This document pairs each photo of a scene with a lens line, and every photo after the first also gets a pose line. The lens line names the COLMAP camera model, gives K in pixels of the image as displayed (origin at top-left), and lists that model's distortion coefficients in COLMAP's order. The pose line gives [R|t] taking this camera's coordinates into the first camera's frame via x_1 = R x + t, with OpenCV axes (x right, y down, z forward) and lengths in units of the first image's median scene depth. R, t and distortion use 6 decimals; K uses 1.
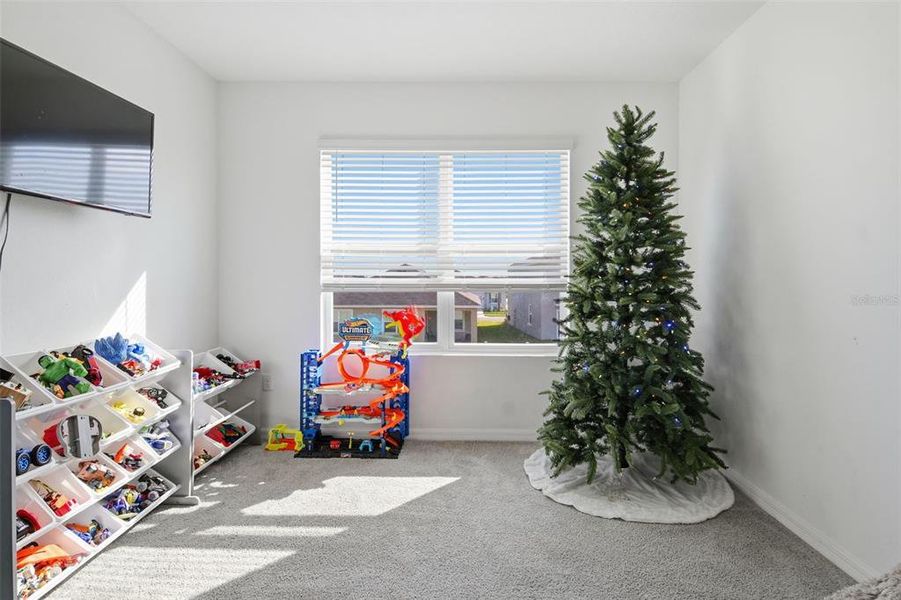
lens RADIAL K [[495.9, 0, 449.9], [0, 495.9, 281.4], [0, 0, 1]] dist [0.034188, -0.041103]
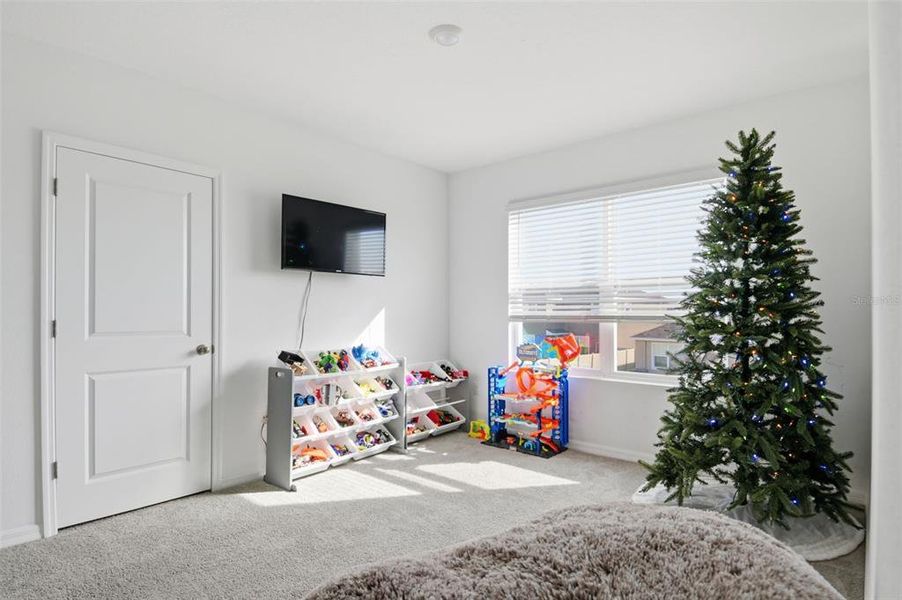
lens RADIAL K [[520.4, 0, 451.0], [0, 520.4, 300.0], [0, 0, 1]] dist [-0.002695, -0.000747]
pose [[0.746353, -0.018846, -0.665284, 0.576758], [0.002982, 0.999684, -0.024974, -0.002359], [0.665544, 0.016655, 0.746173, -0.118305]]
